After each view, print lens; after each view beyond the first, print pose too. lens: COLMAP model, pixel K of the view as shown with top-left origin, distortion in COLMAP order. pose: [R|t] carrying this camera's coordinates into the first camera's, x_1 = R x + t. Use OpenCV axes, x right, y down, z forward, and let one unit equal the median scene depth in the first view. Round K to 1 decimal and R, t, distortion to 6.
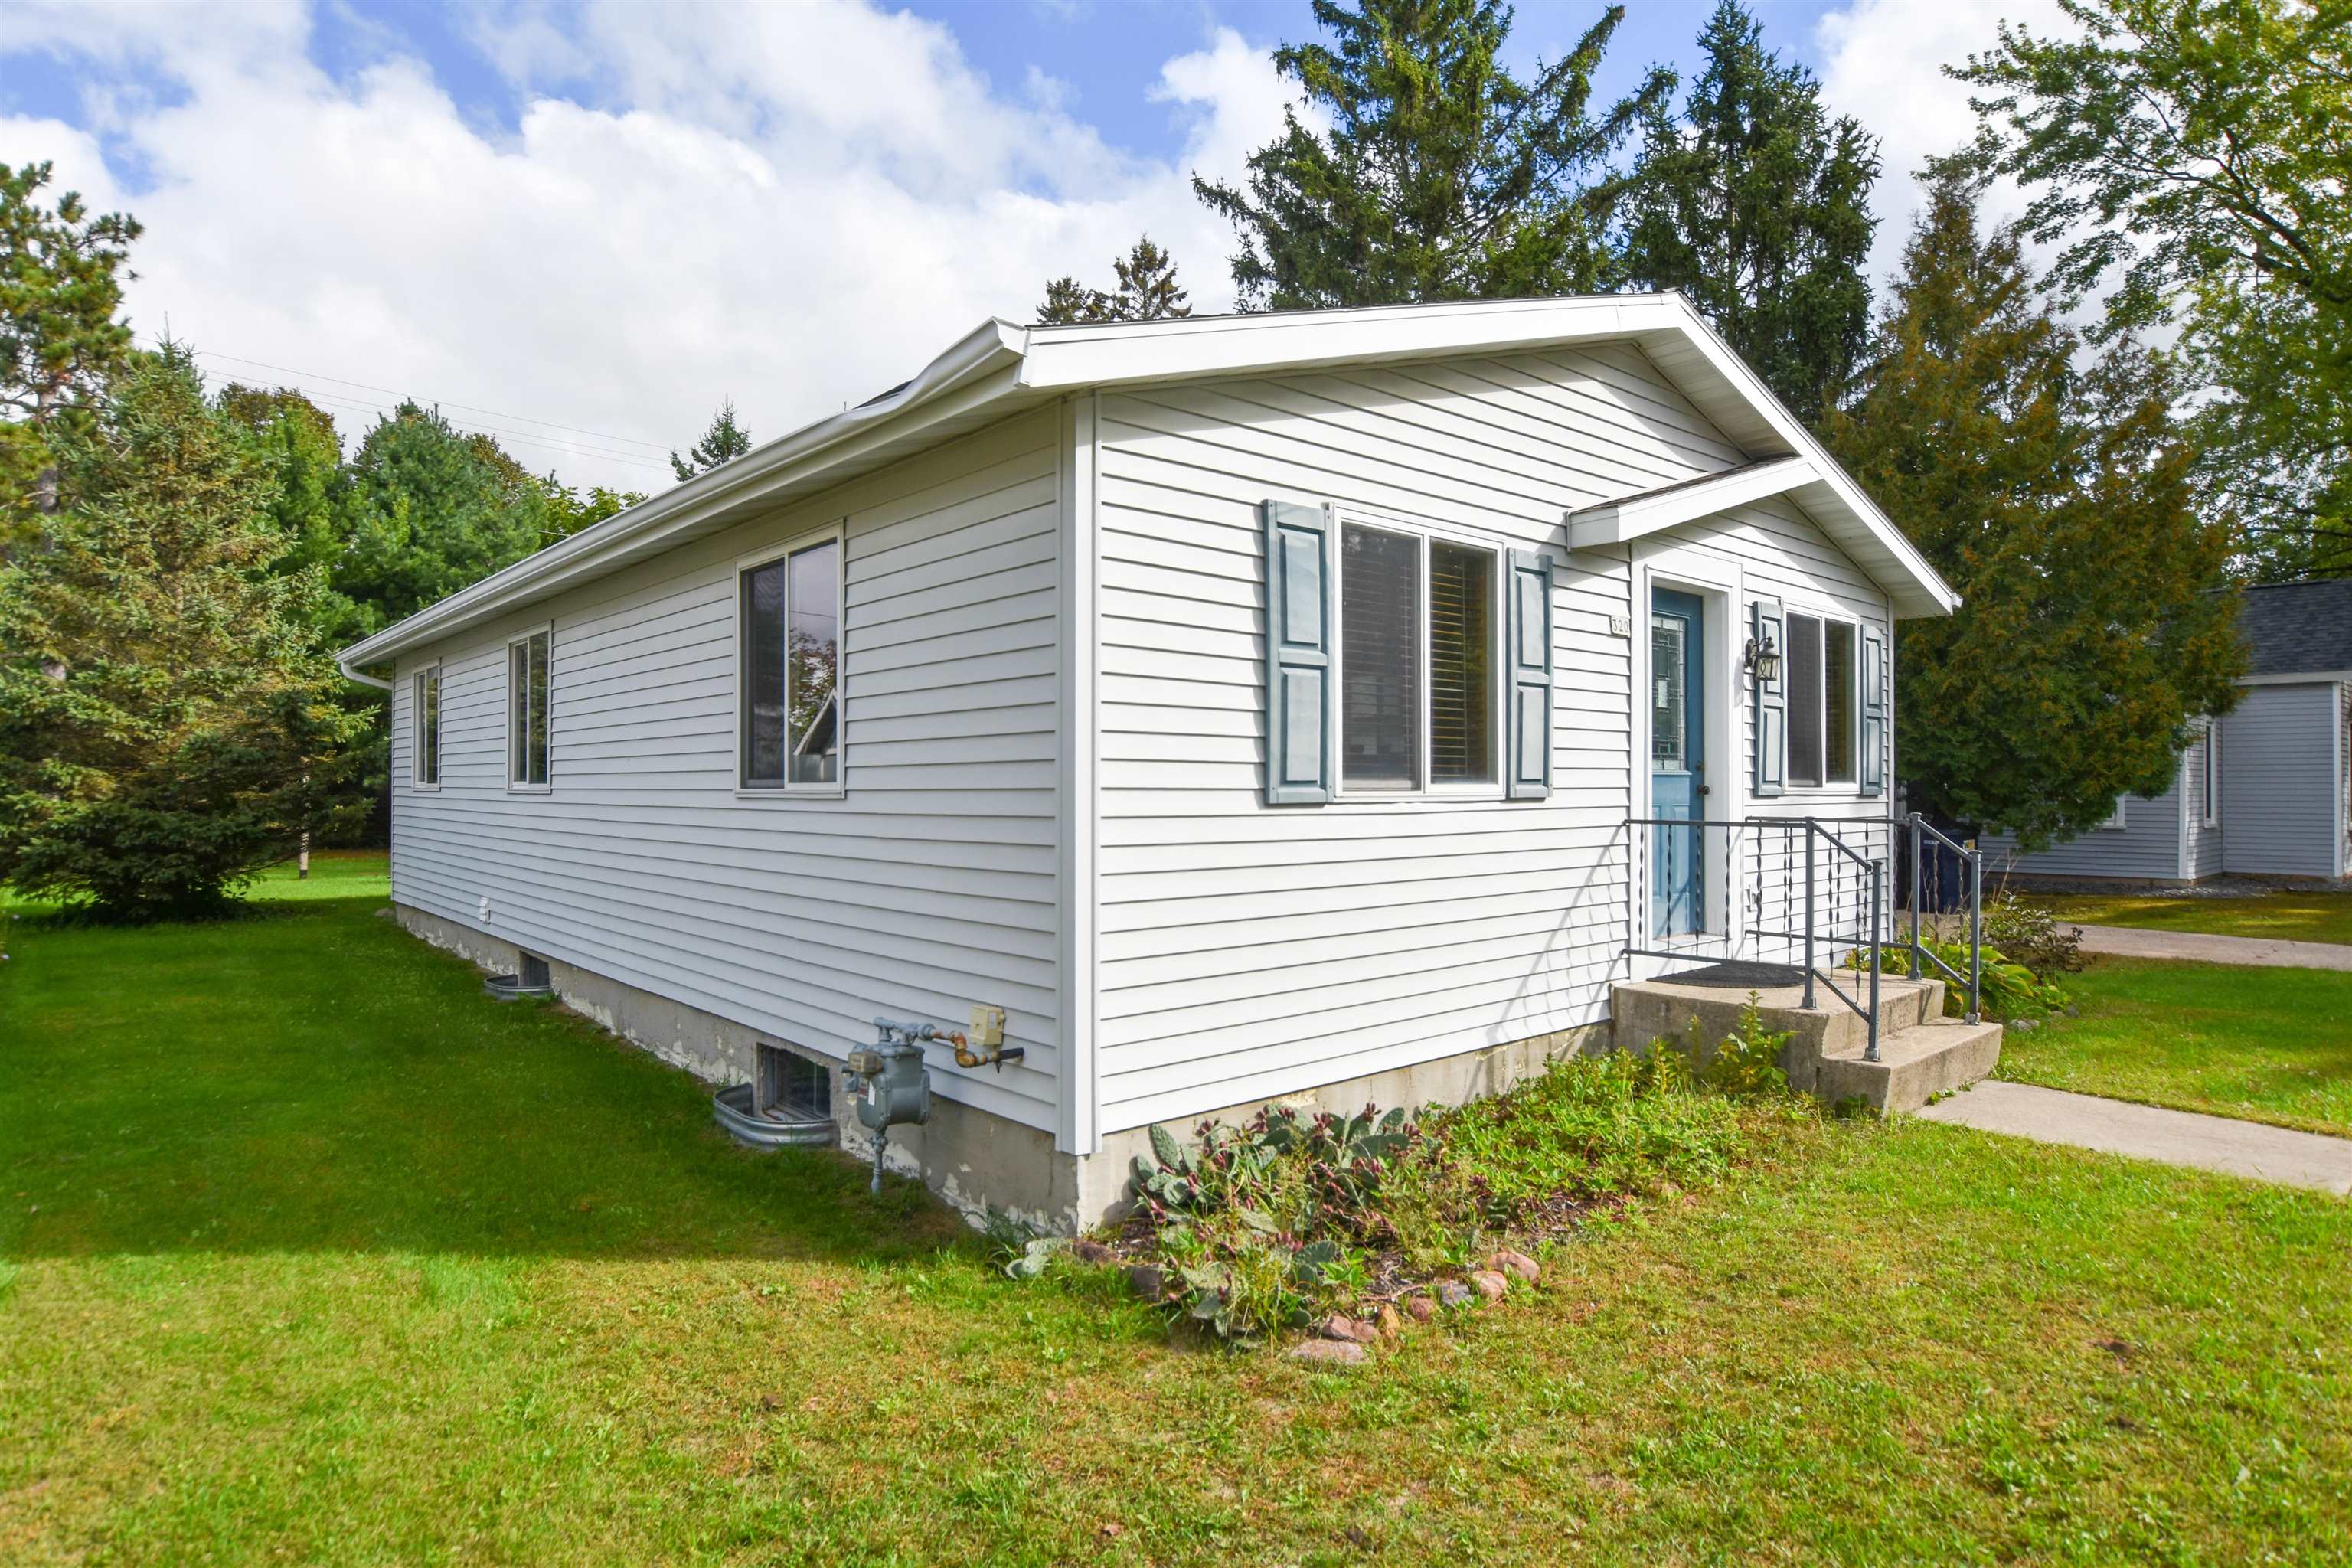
lens RADIAL K [[1290.3, 0, 1176.0], [0, 1290.3, 784.0], [0, 0, 1]] dist [-0.015817, -0.001855]
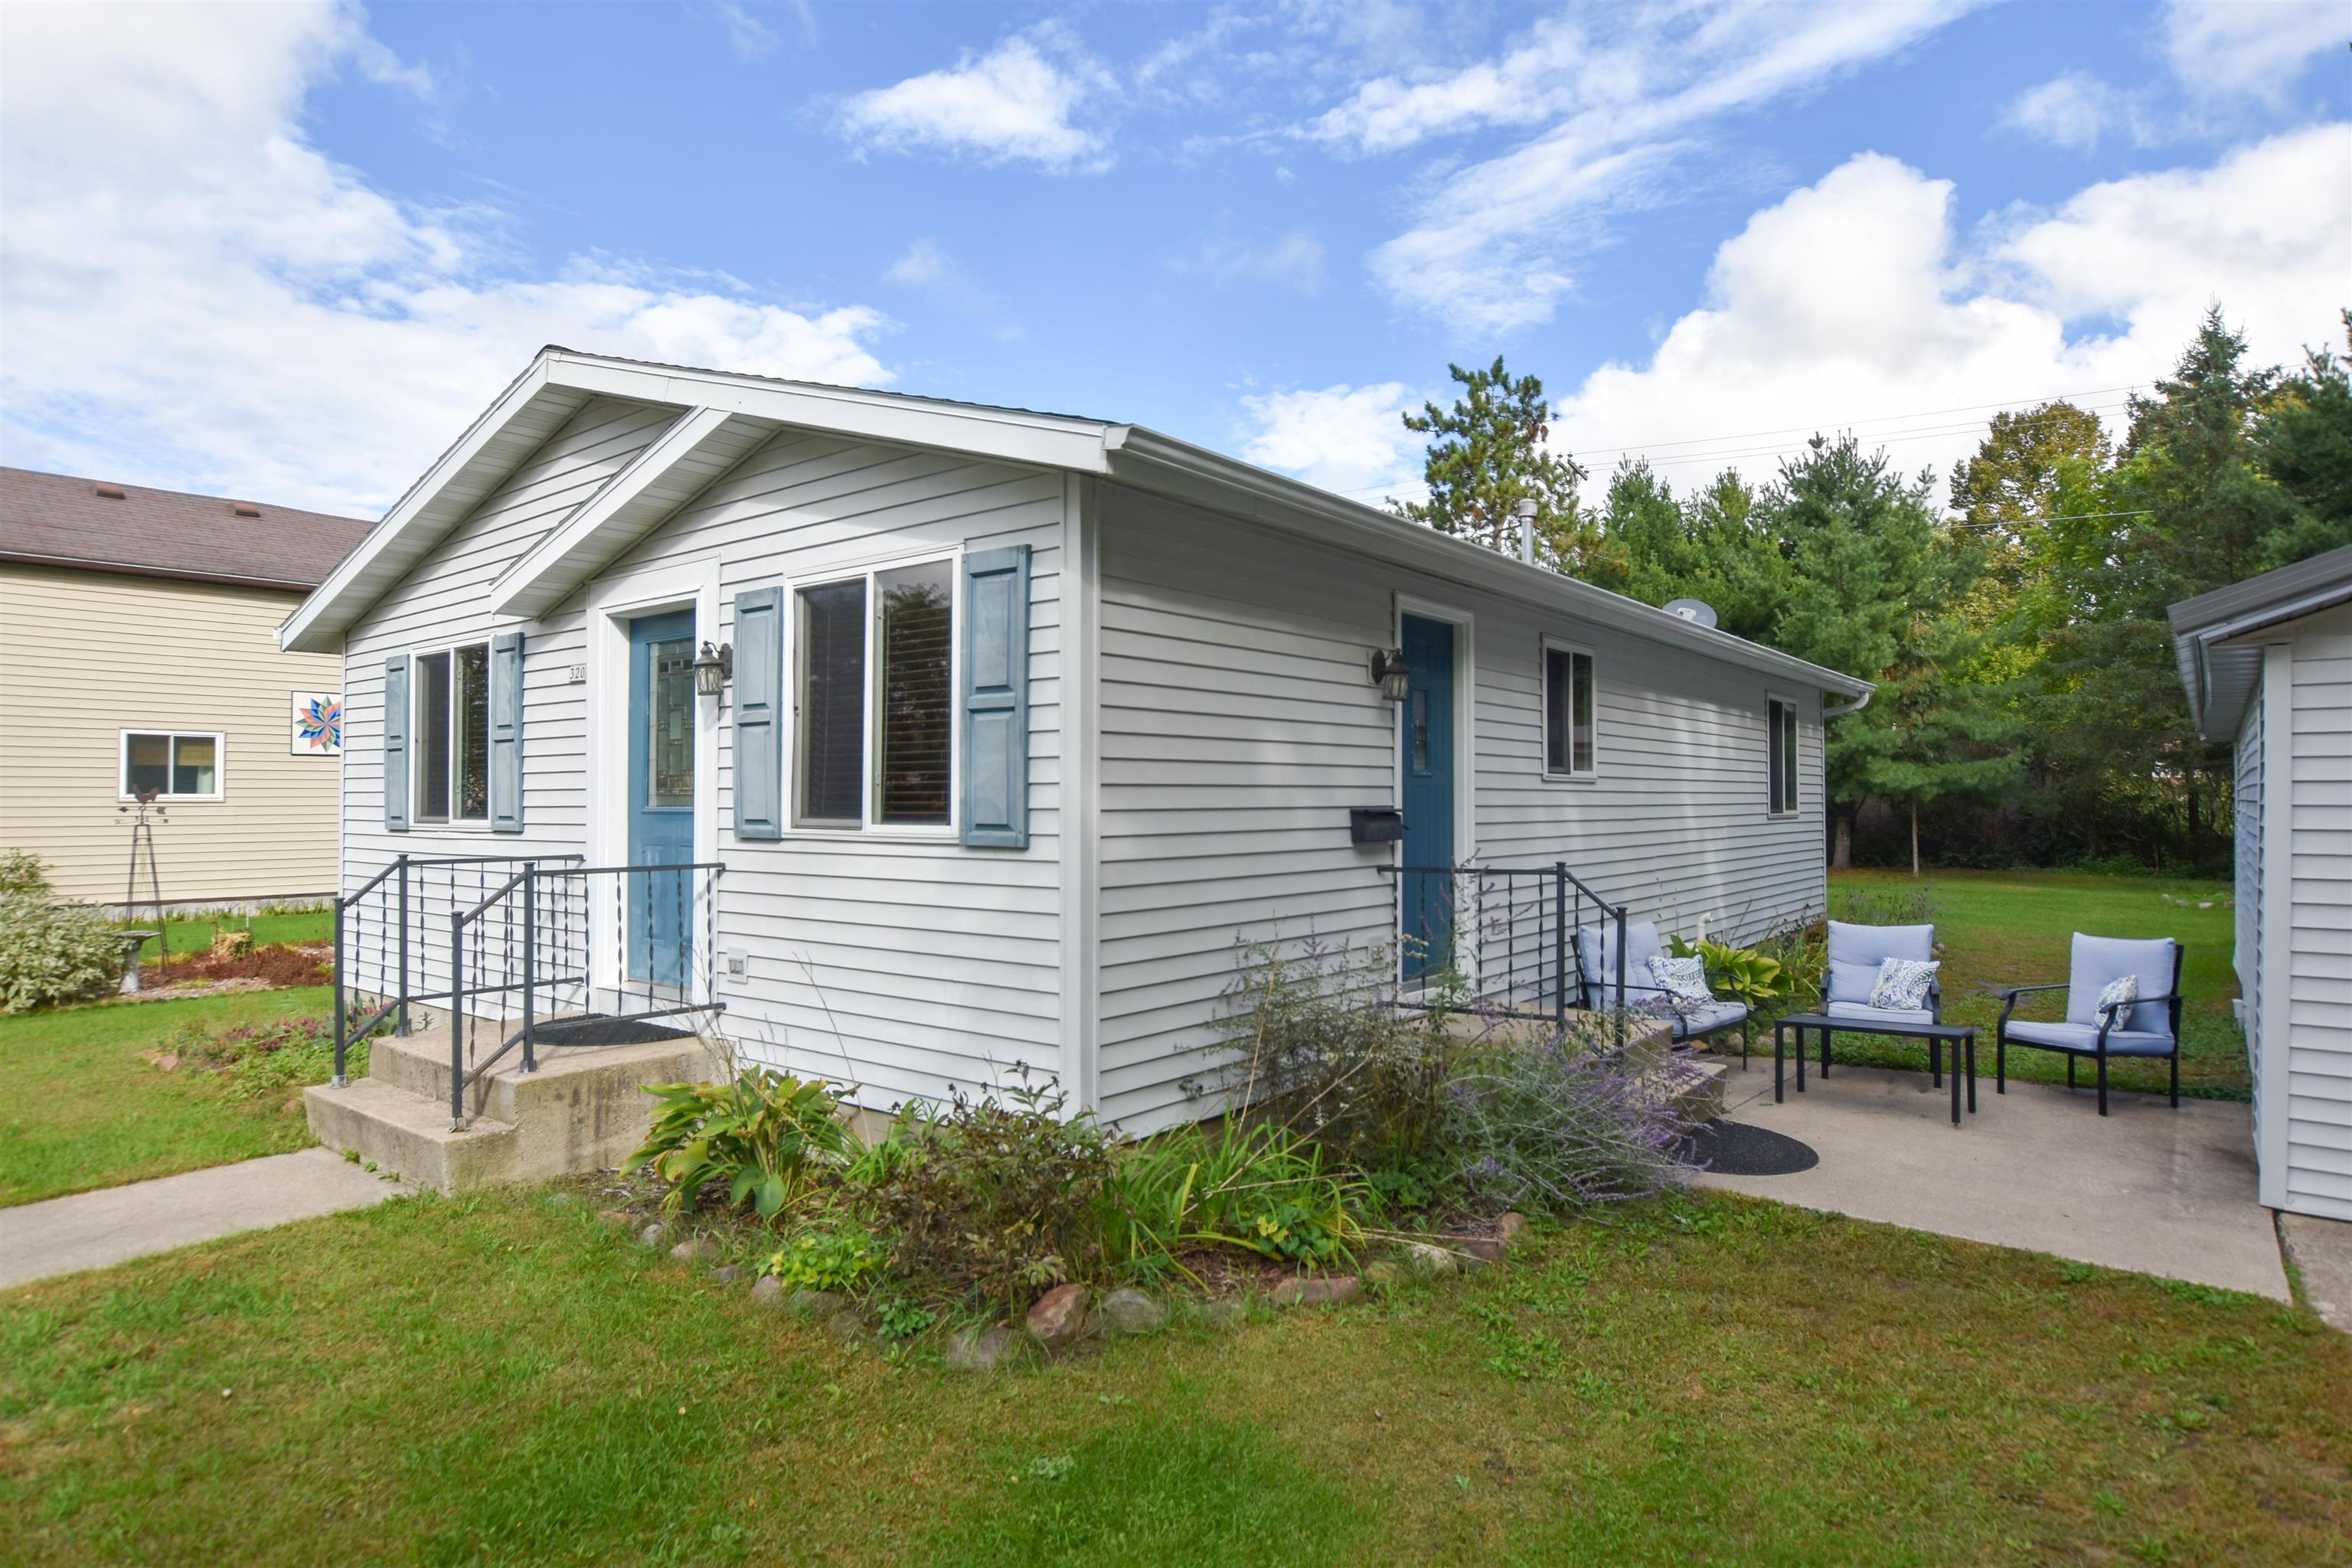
lens RADIAL K [[1309.9, 0, 1181.6], [0, 1309.9, 812.1], [0, 0, 1]] dist [-0.016541, -0.000033]
pose [[0.175464, 0.007062, -0.984460, 0.814302], [0.003245, 0.999965, 0.007752, -0.007792], [0.984480, -0.004554, 0.175435, 0.707963]]
